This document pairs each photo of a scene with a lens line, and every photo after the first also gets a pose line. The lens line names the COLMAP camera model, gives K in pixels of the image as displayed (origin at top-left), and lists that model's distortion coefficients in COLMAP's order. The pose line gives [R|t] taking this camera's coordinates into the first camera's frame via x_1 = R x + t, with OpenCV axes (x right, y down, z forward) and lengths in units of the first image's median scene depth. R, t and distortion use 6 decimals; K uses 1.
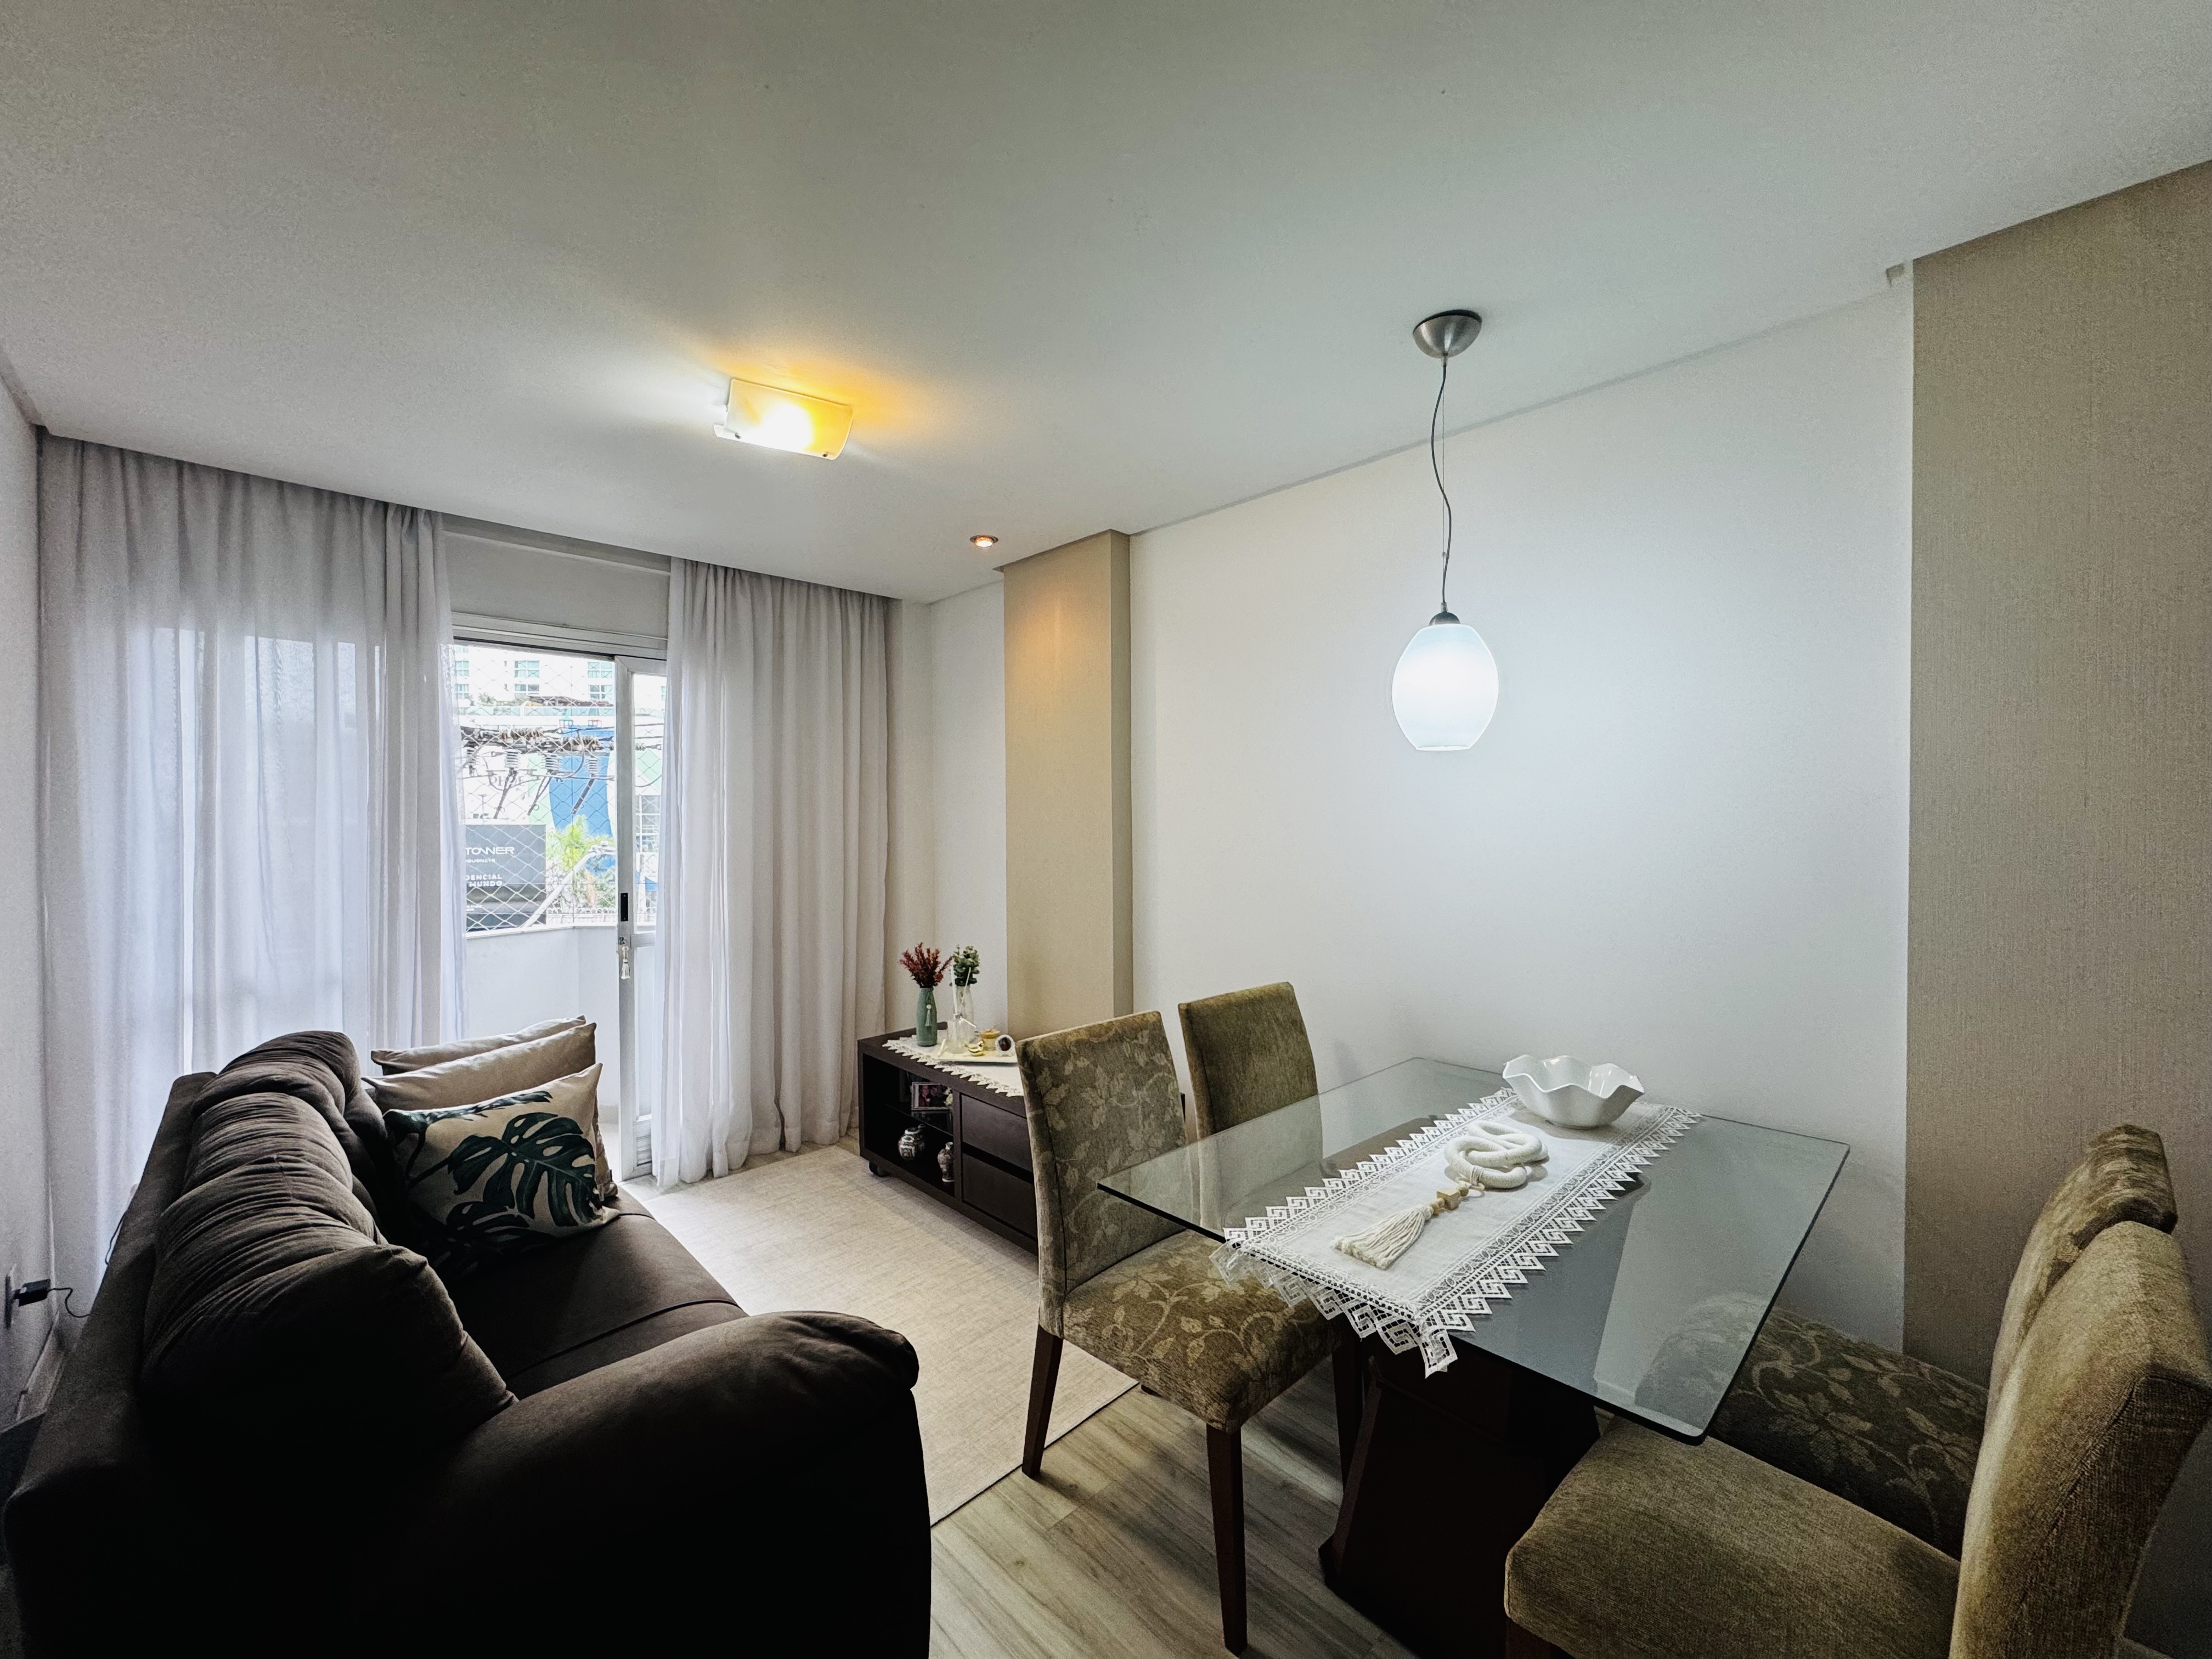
lens RADIAL K [[878.5, 0, 1104.1], [0, 878.5, 828.8], [0, 0, 1]] dist [-0.000659, -0.000028]
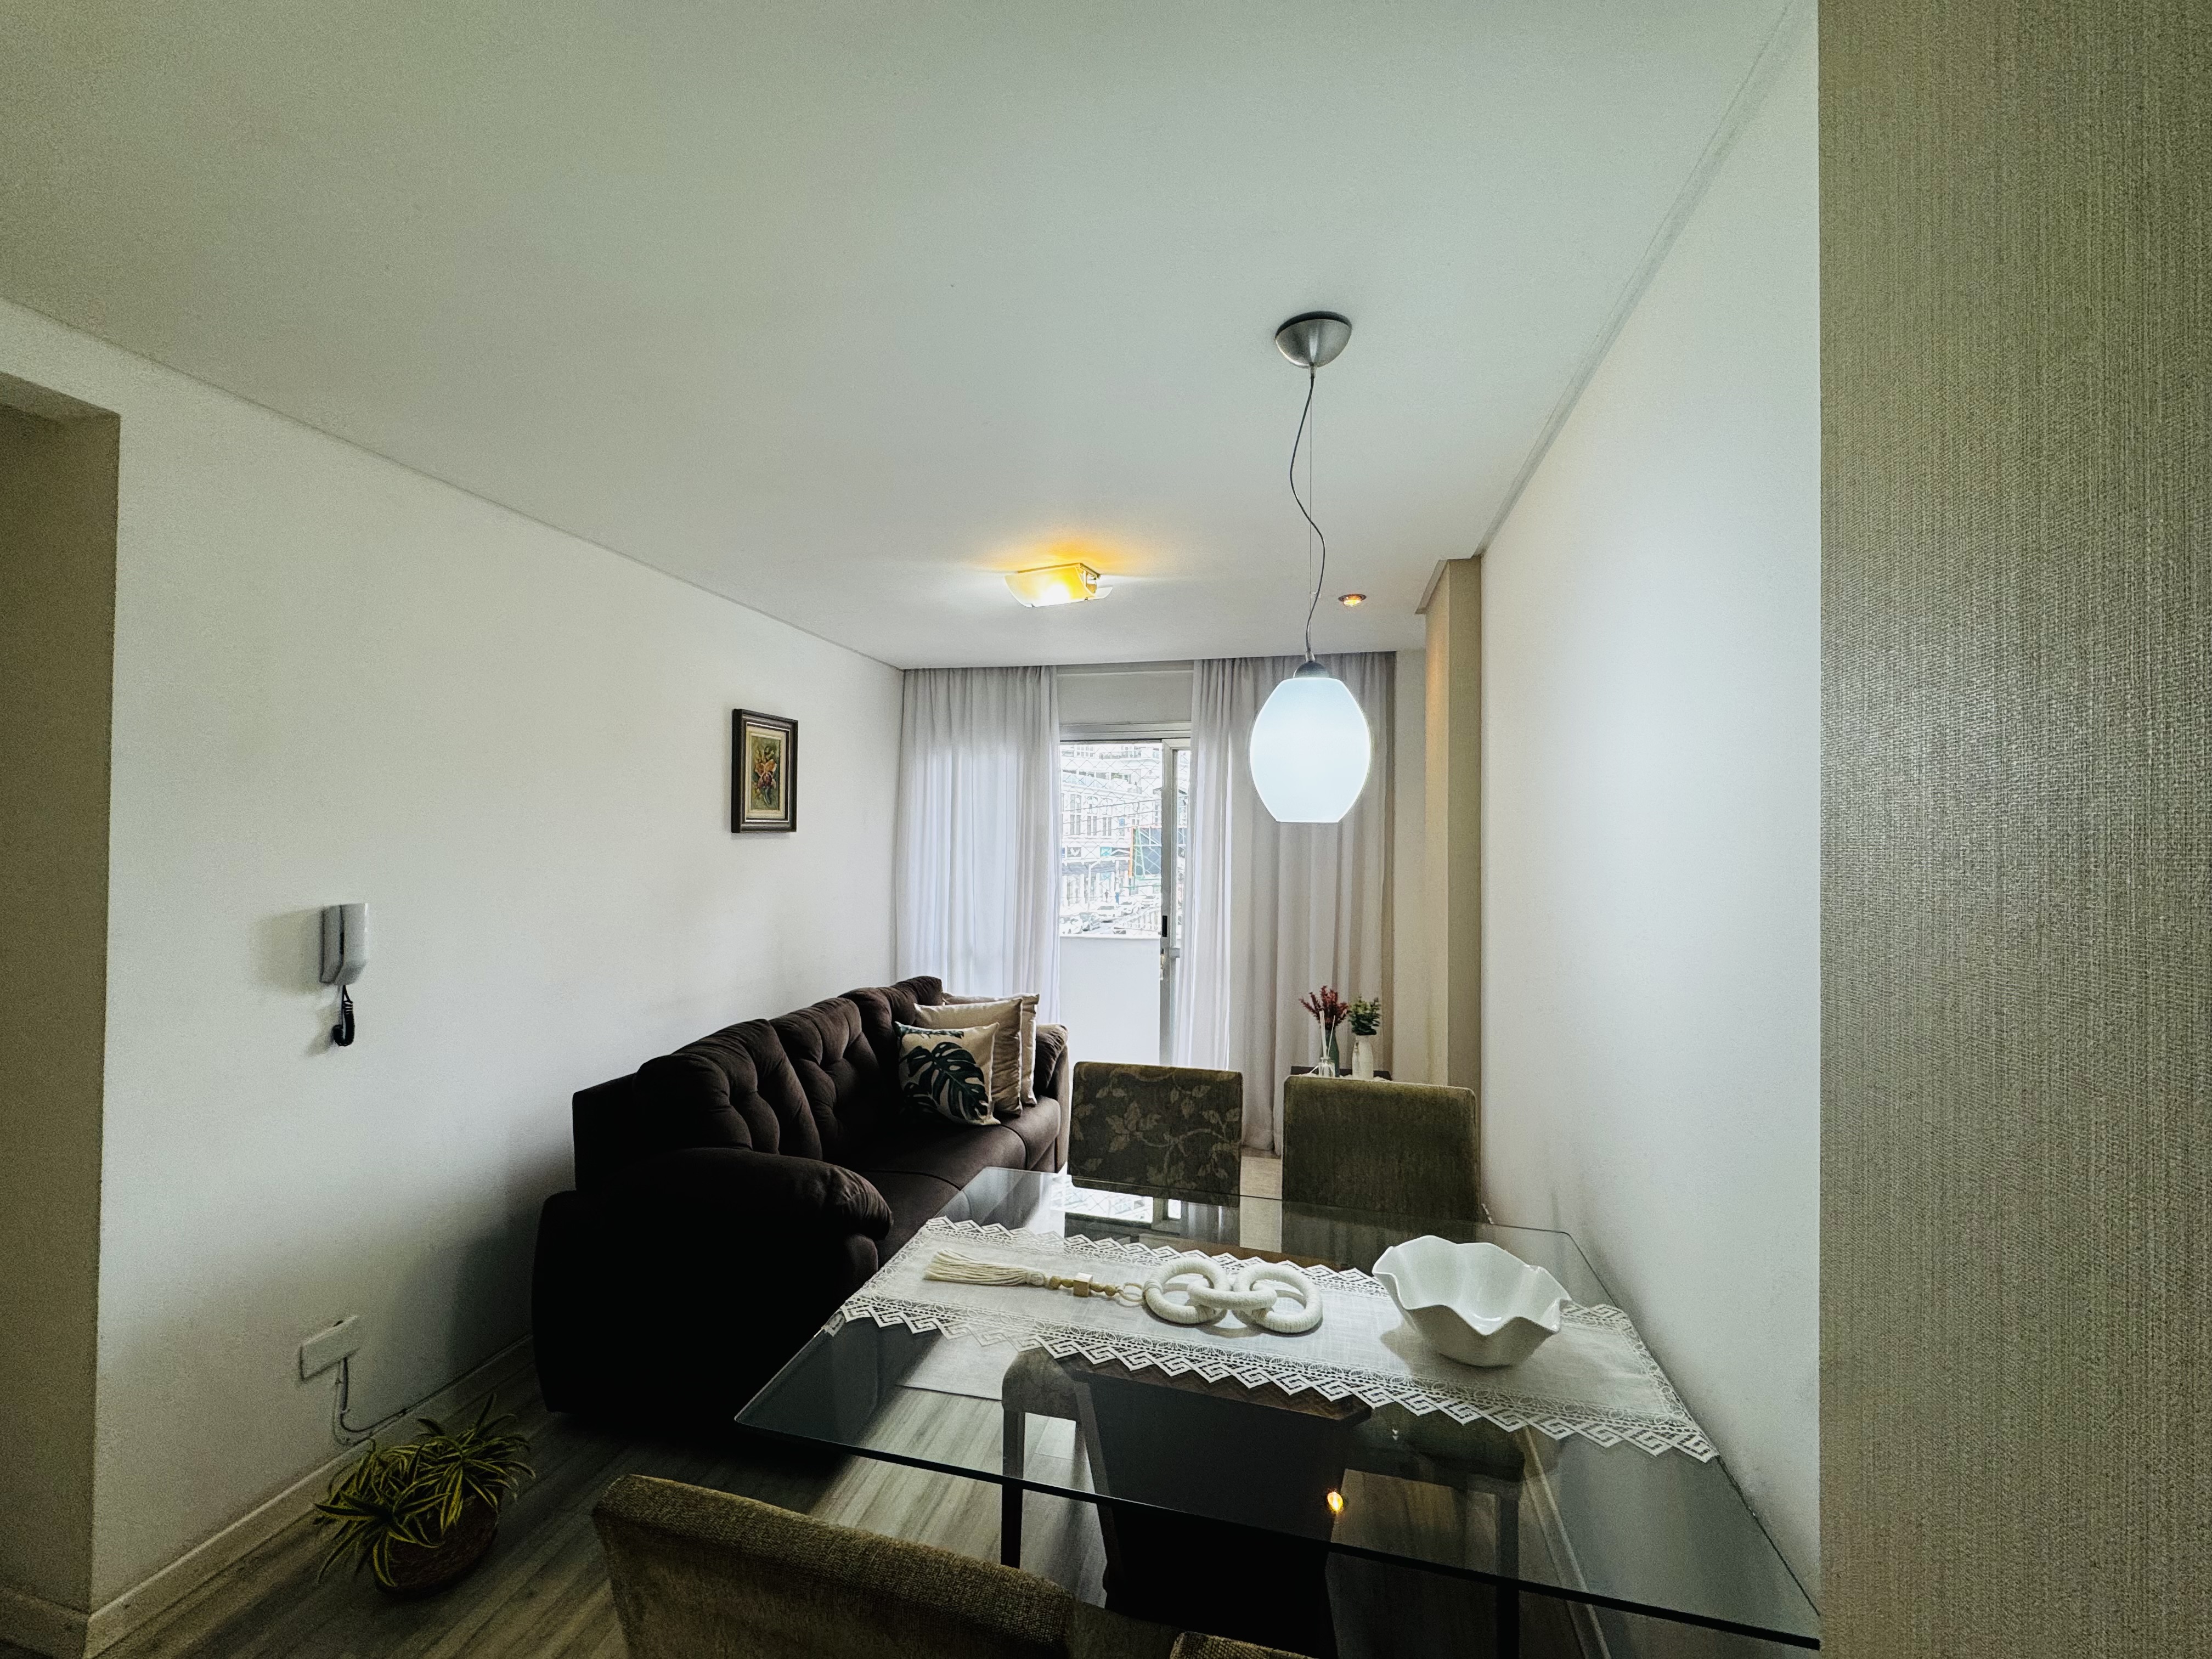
lens RADIAL K [[875.2, 0, 1101.4], [0, 875.2, 826.1], [0, 0, 1]] dist [-0.002248, 0.000052]
pose [[0.539200, -0.004748, -0.842164, 0.897985], [-0.024633, 0.999467, -0.021406, -0.055897], [0.841817, 0.032288, 0.538796, 0.339360]]
